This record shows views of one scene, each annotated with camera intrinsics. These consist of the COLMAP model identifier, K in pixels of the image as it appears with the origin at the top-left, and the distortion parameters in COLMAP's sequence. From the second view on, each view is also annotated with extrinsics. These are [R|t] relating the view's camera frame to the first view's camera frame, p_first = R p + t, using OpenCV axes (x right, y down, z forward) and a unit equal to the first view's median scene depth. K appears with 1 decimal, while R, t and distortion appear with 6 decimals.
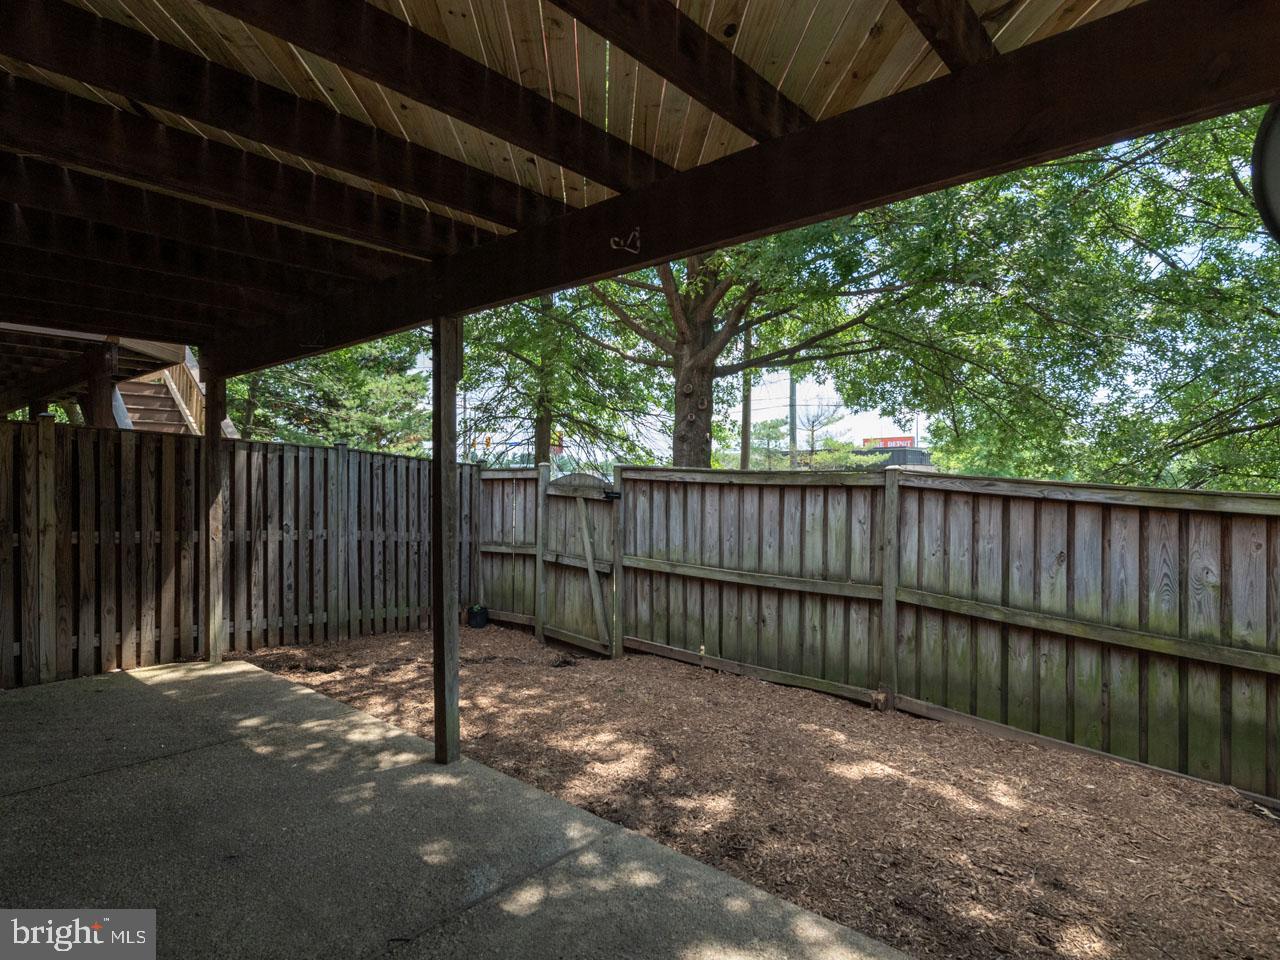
lens RADIAL K [[672.5, 0, 639.7], [0, 672.5, 482.7], [0, 0, 1]] dist [0.000085, -0.000024]
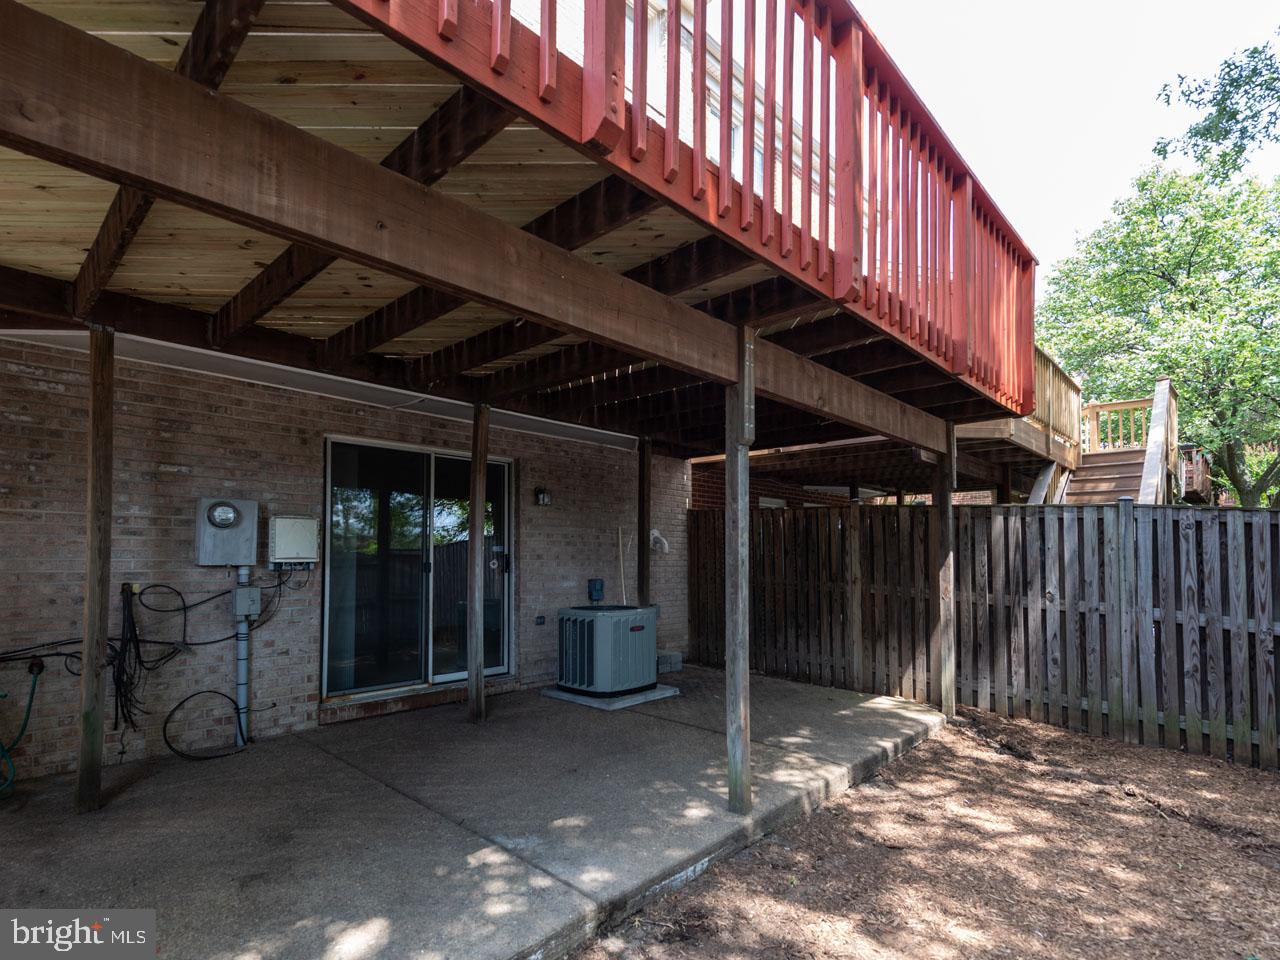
lens RADIAL K [[645.0, 0, 632.8], [0, 645.0, 536.8], [0, 0, 1]] dist [0.000574, 0.000404]
pose [[-0.035383, -0.026589, -0.999020, 0.383012], [-0.001932, 0.999646, -0.026537, 0.010424], [0.999372, 0.000991, -0.035422, 0.462250]]
